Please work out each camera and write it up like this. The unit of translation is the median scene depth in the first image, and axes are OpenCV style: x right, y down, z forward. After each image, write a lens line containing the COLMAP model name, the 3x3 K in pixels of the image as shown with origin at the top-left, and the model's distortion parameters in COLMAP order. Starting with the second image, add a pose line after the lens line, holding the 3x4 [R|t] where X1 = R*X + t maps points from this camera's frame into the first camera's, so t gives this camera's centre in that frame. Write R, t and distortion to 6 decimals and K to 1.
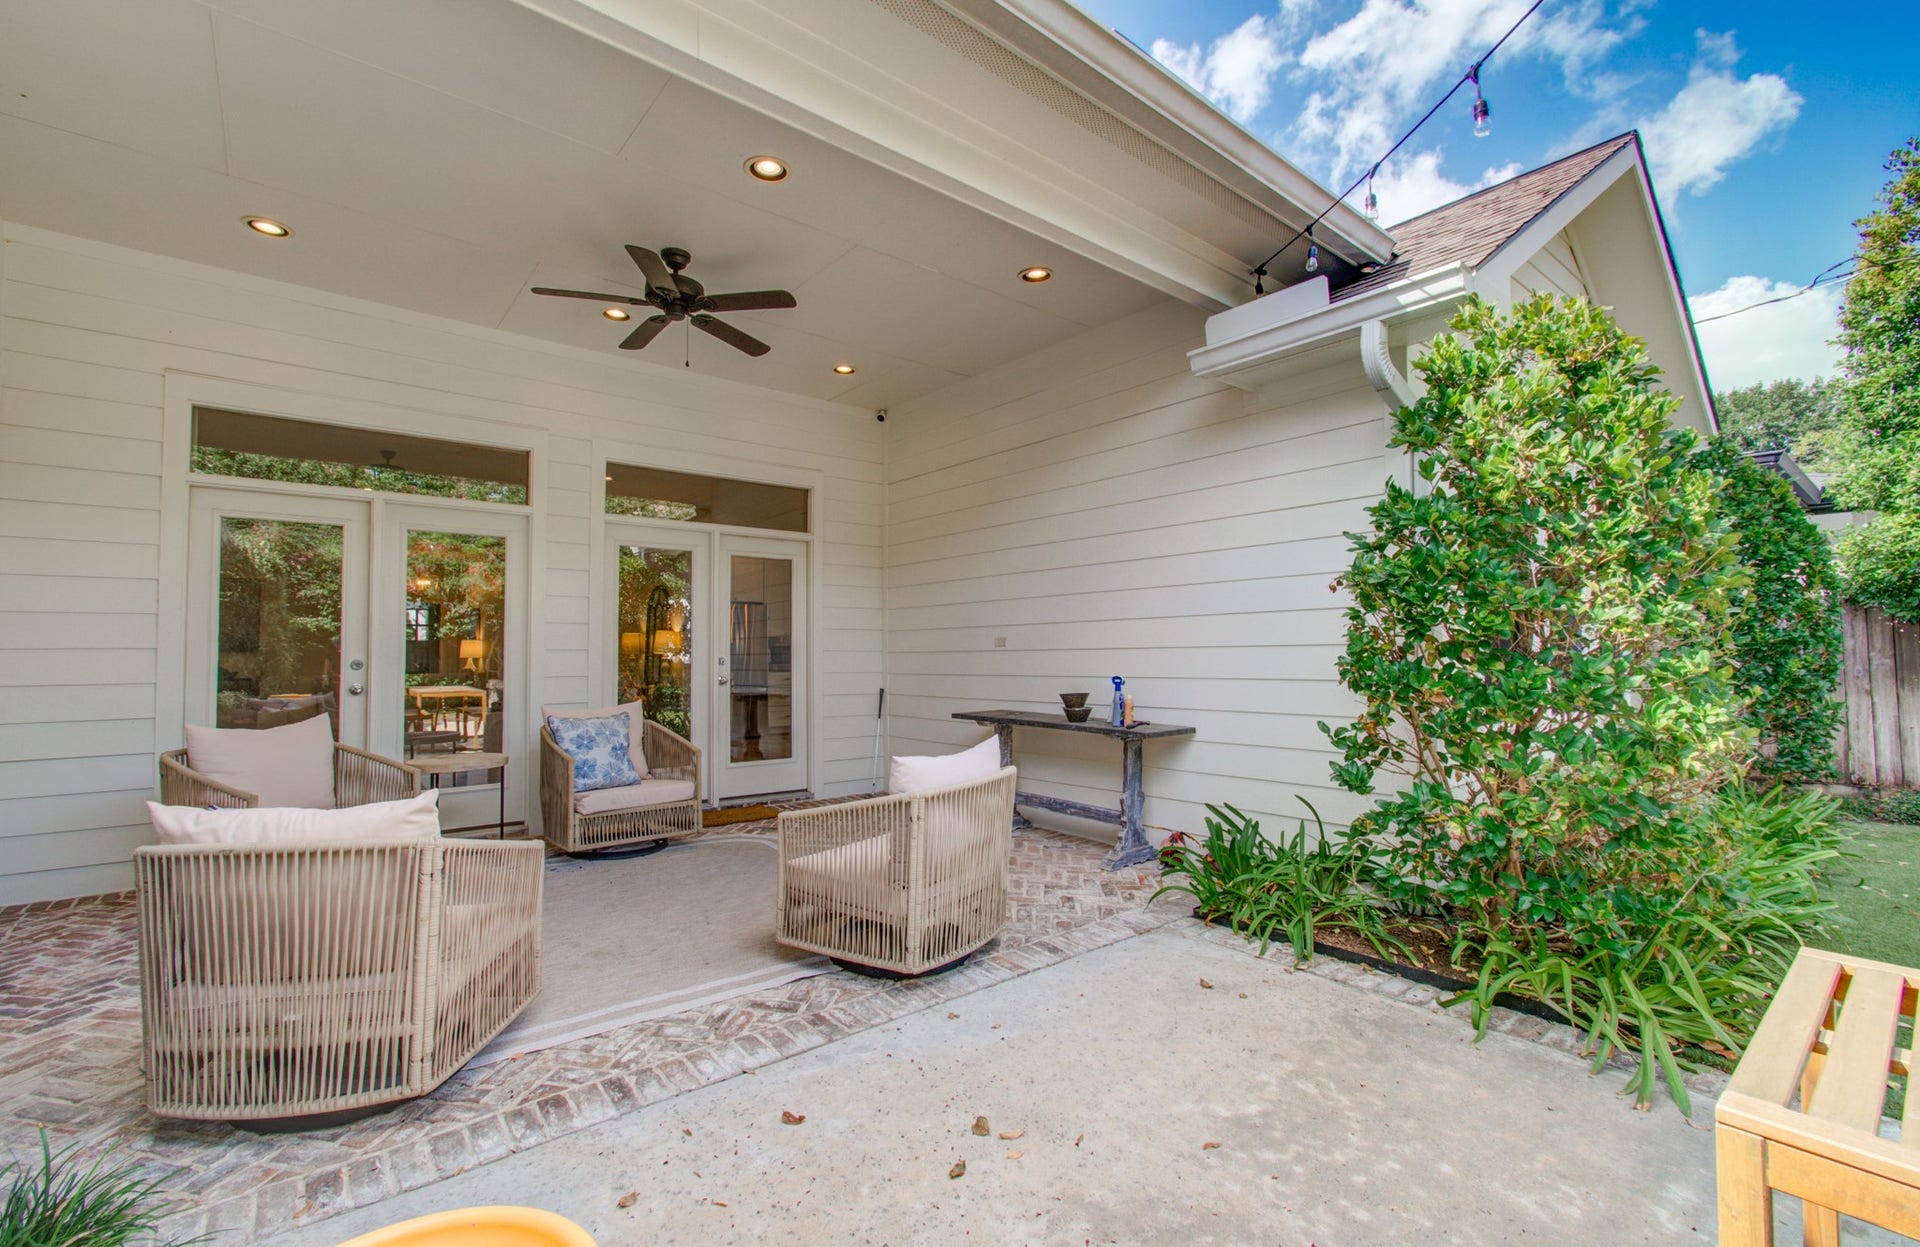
lens RADIAL K [[817.5, 0, 959.9], [0, 817.5, 634.1], [0, 0, 1]] dist [-0.001248, 0.000355]
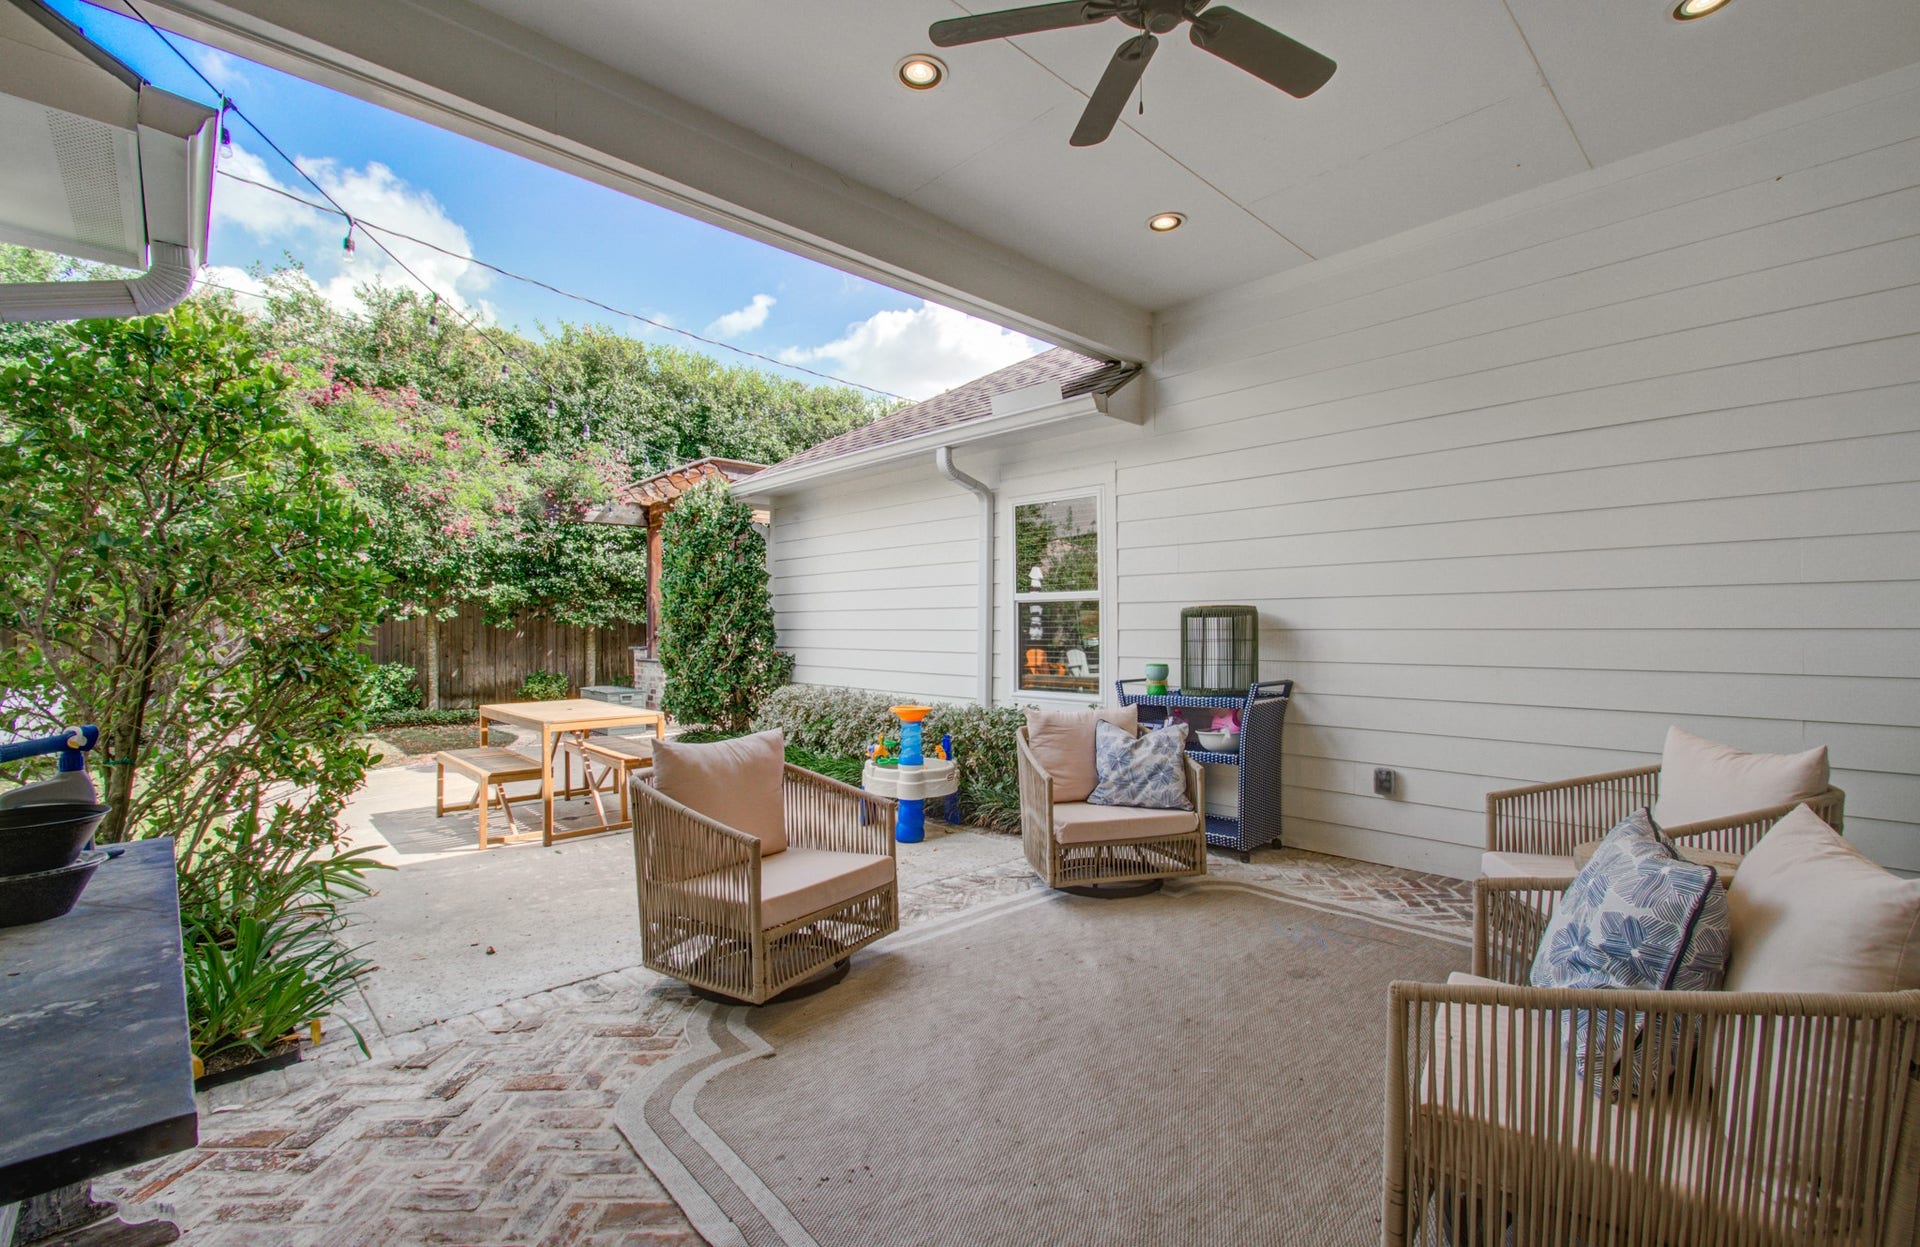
lens RADIAL K [[817.5, 0, 959.9], [0, 817.5, 634.1], [0, 0, 1]] dist [-0.001248, 0.000355]
pose [[-0.996748, 0.010367, -0.079911, -0.248271], [0.011734, 0.999792, -0.016654, 0.037139], [0.079722, -0.017537, -0.996663, 2.246690]]
